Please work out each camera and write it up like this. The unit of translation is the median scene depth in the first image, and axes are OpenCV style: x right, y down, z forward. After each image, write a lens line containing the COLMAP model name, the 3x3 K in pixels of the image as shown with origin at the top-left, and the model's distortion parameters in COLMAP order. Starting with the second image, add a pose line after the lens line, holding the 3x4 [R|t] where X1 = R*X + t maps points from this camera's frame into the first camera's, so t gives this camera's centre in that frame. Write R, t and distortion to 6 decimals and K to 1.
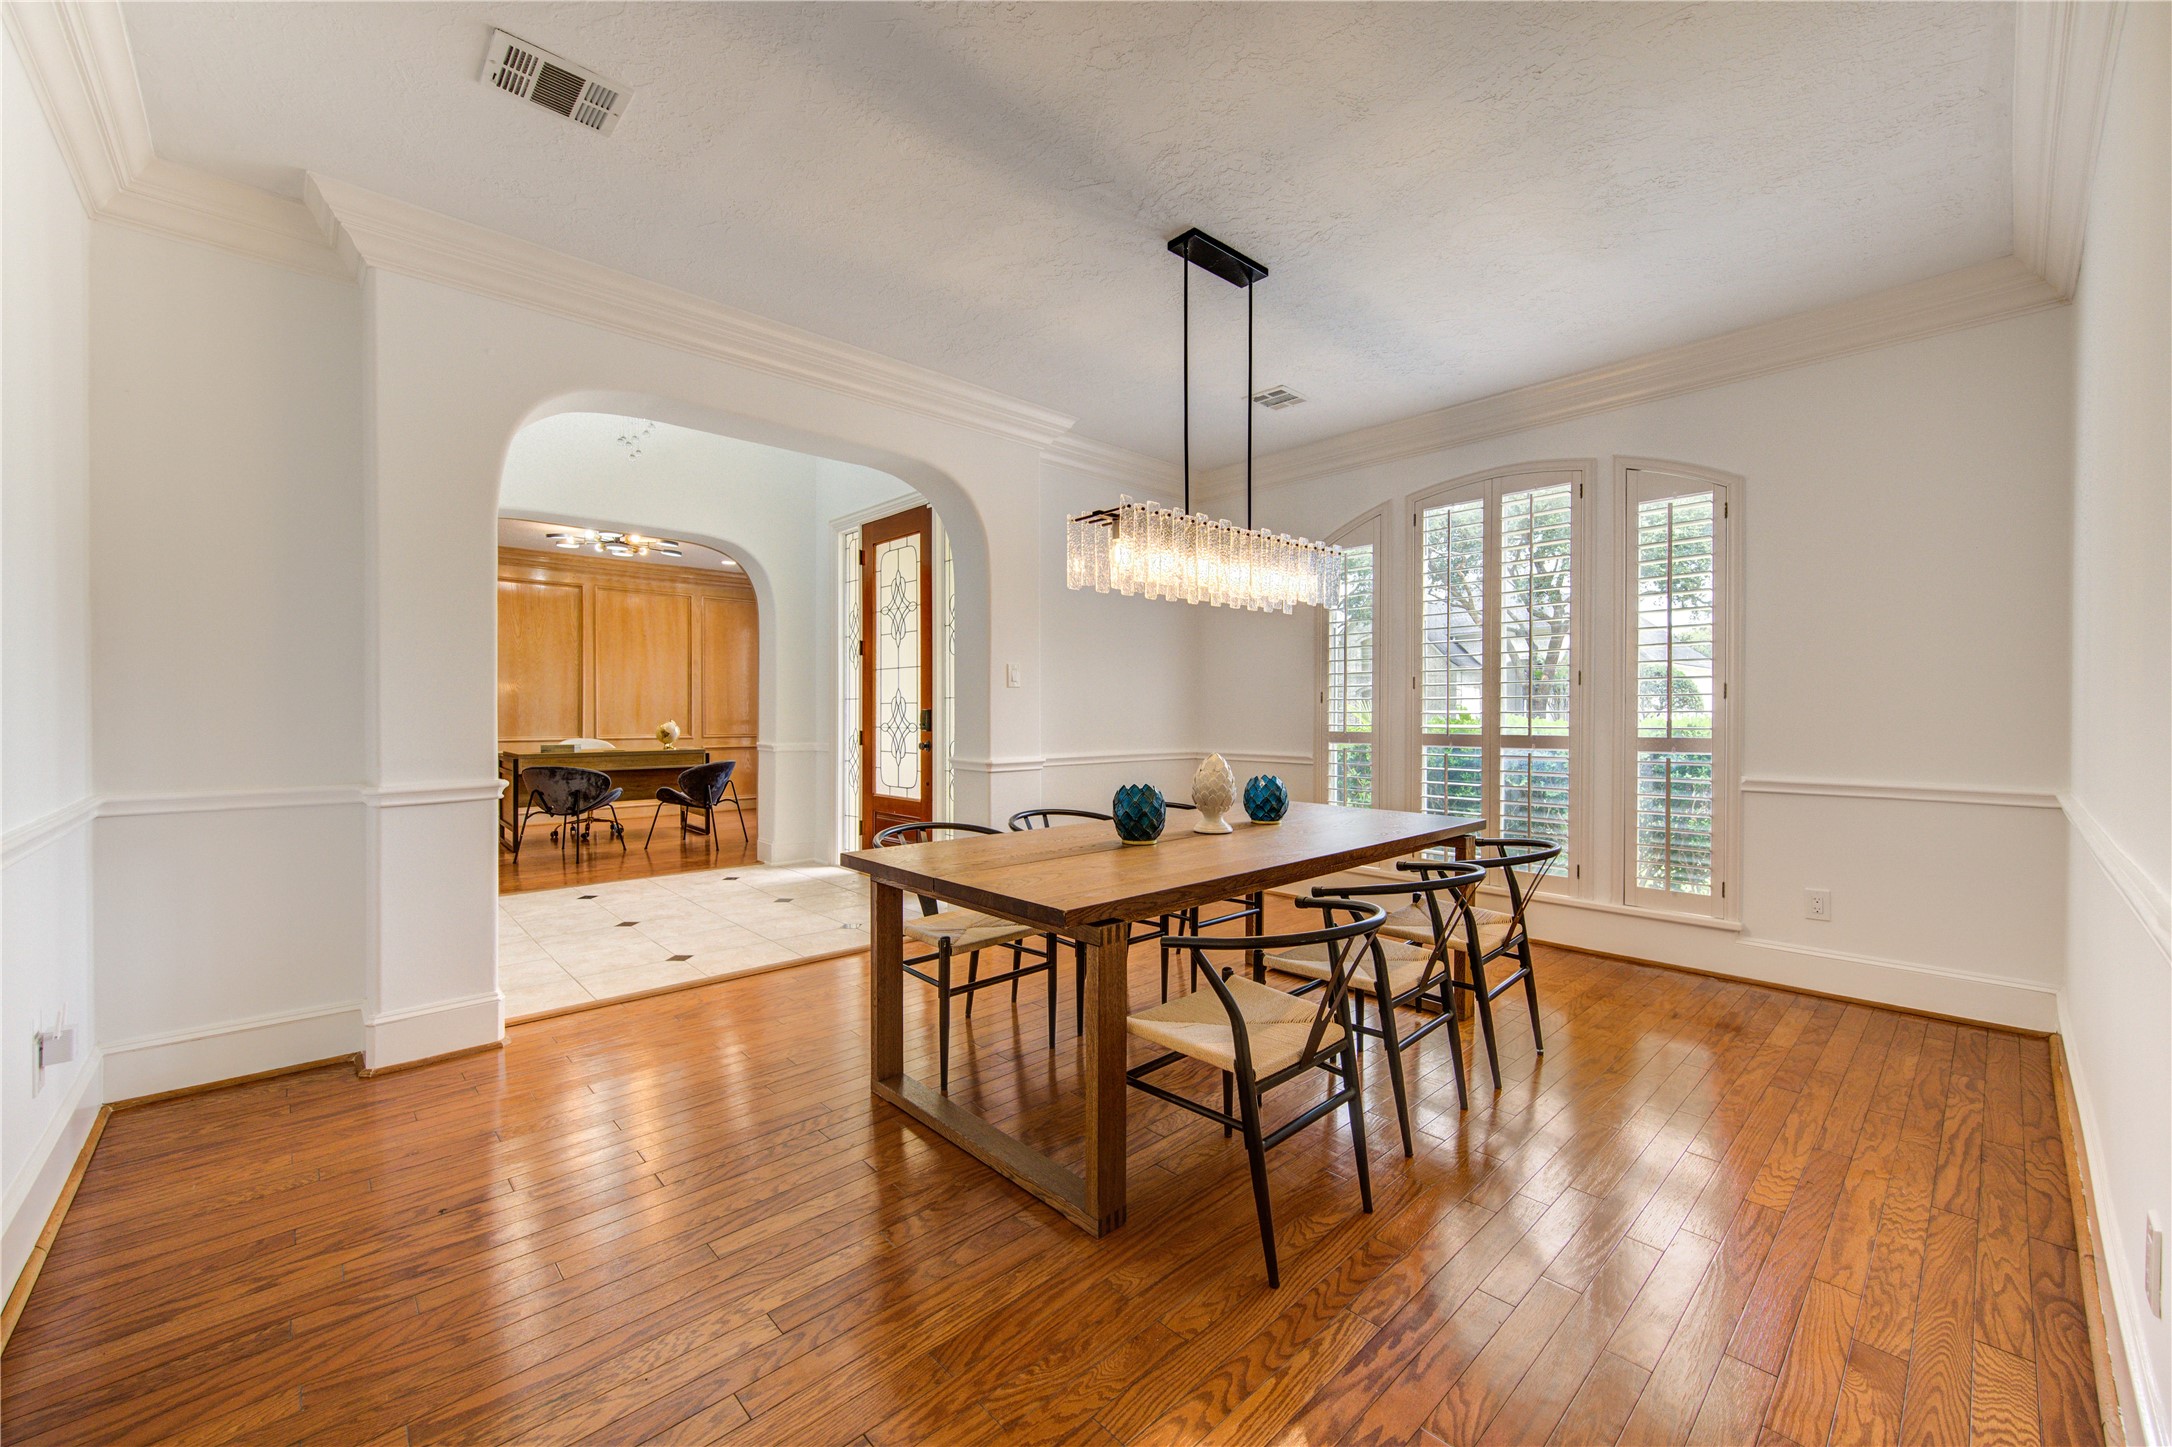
lens RADIAL K [[855.8, 0, 1093.1], [0, 855.8, 724.5], [0, 0, 1]] dist [0.000170, -0.000212]
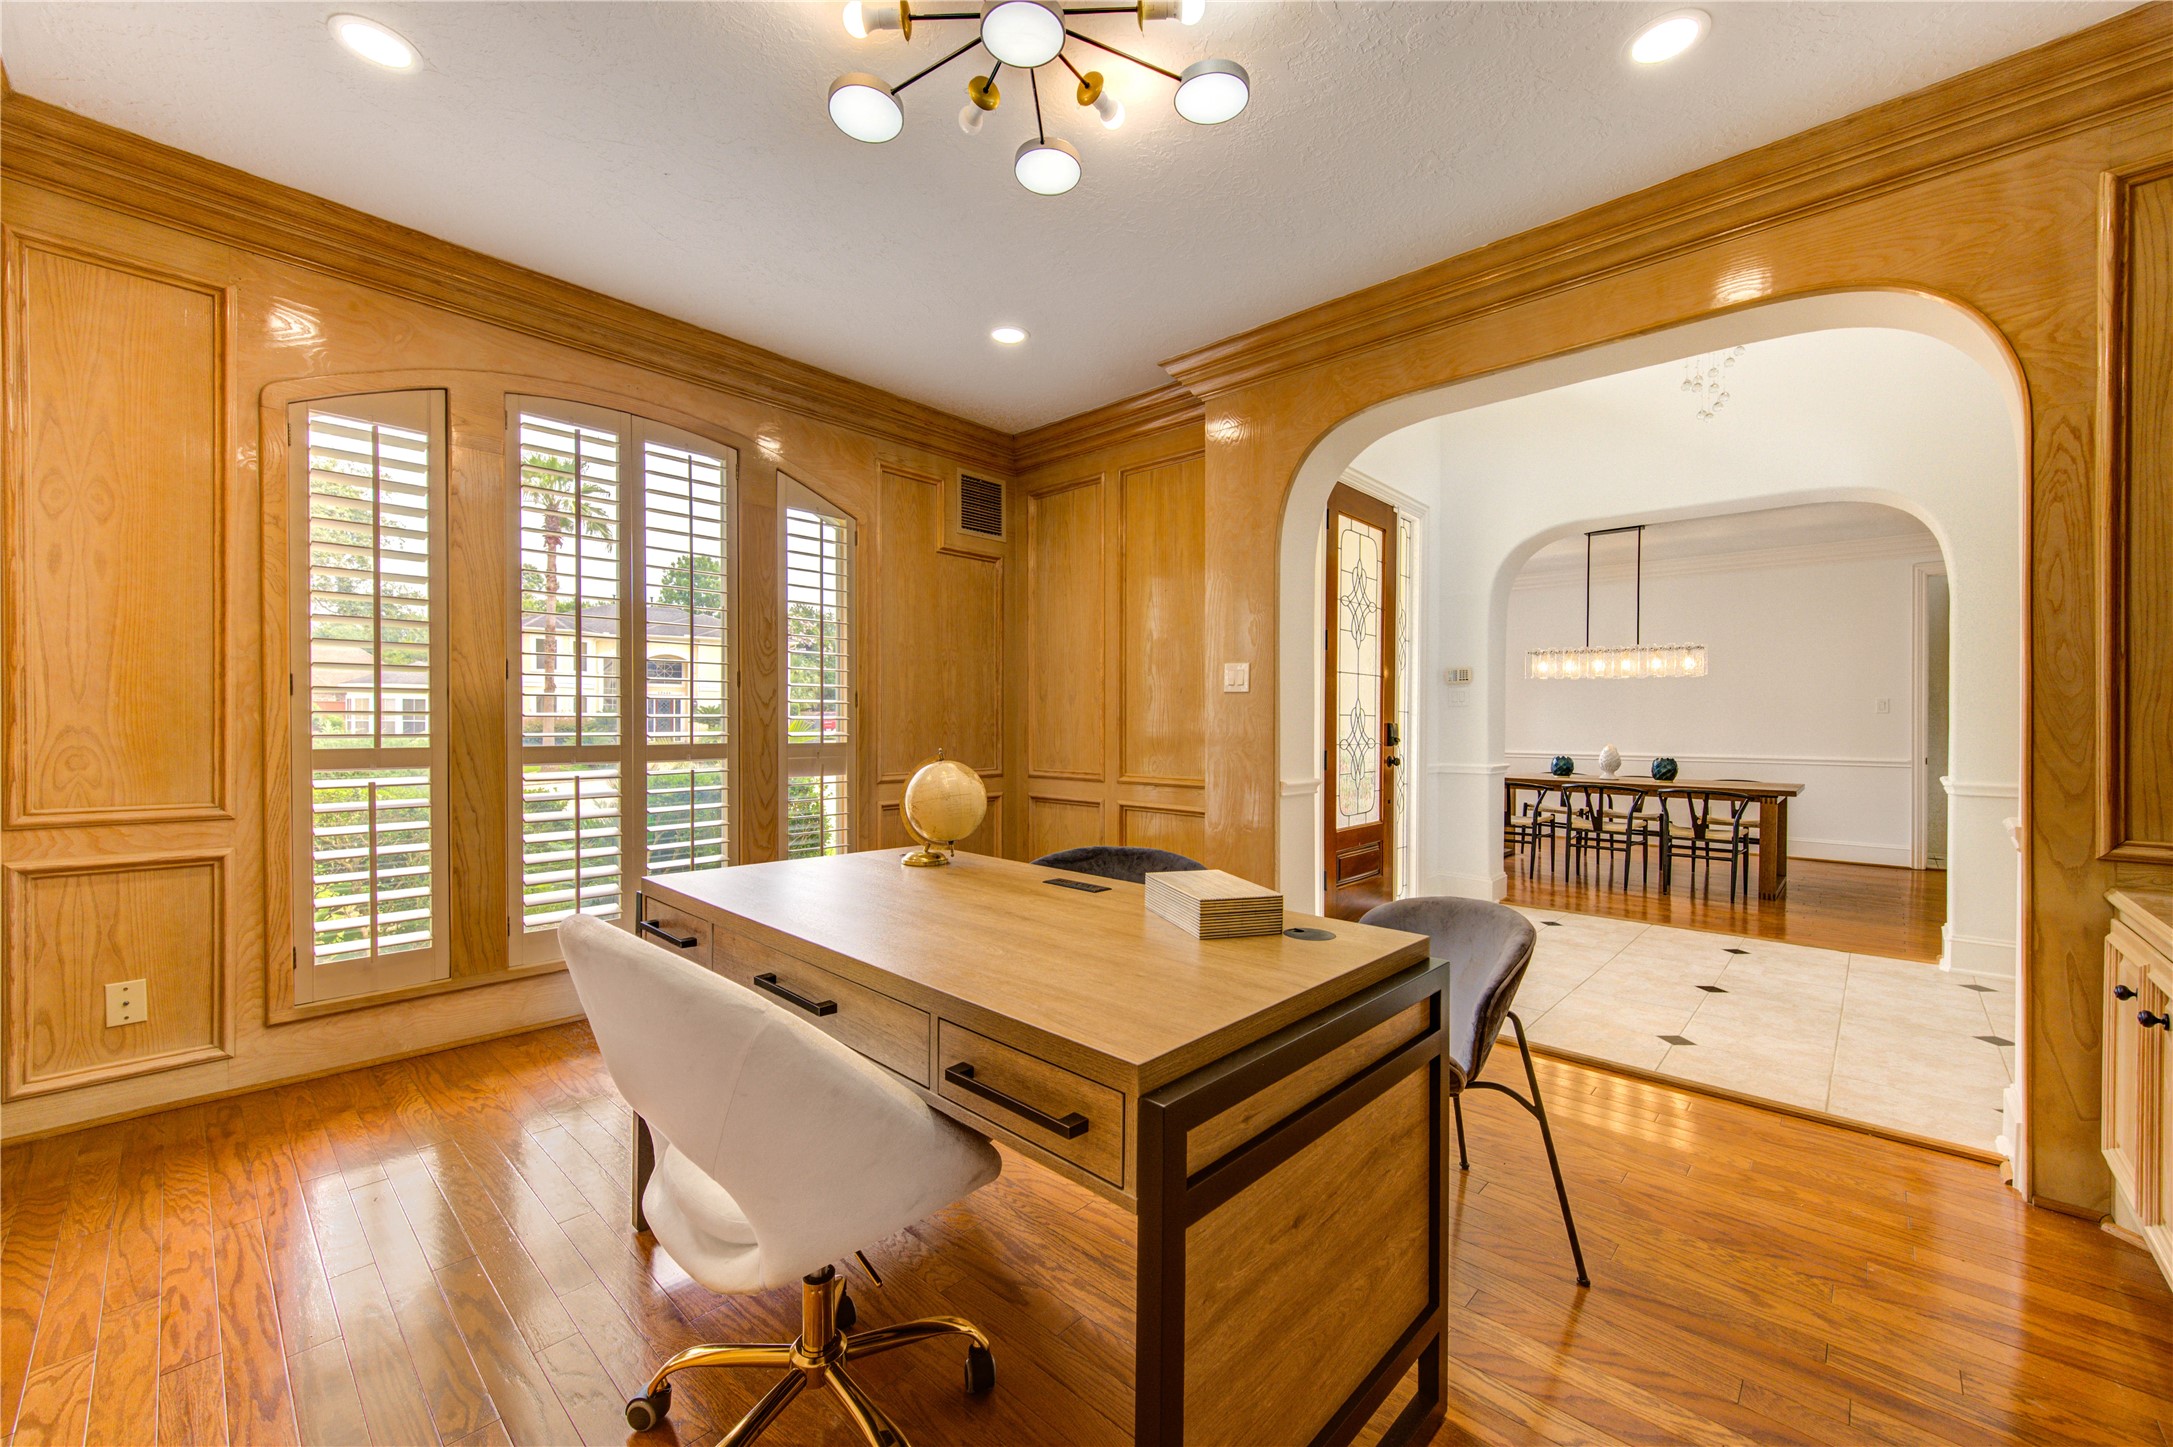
lens RADIAL K [[863.2, 0, 1061.3], [0, 863.2, 731.4], [0, 0, 1]] dist [-0.000914, -0.000226]
pose [[-0.040521, -0.011329, 0.999114, -1.048421], [0.007883, 0.999901, 0.011657, -0.020862], [-0.999148, 0.008348, -0.040428, 1.301558]]
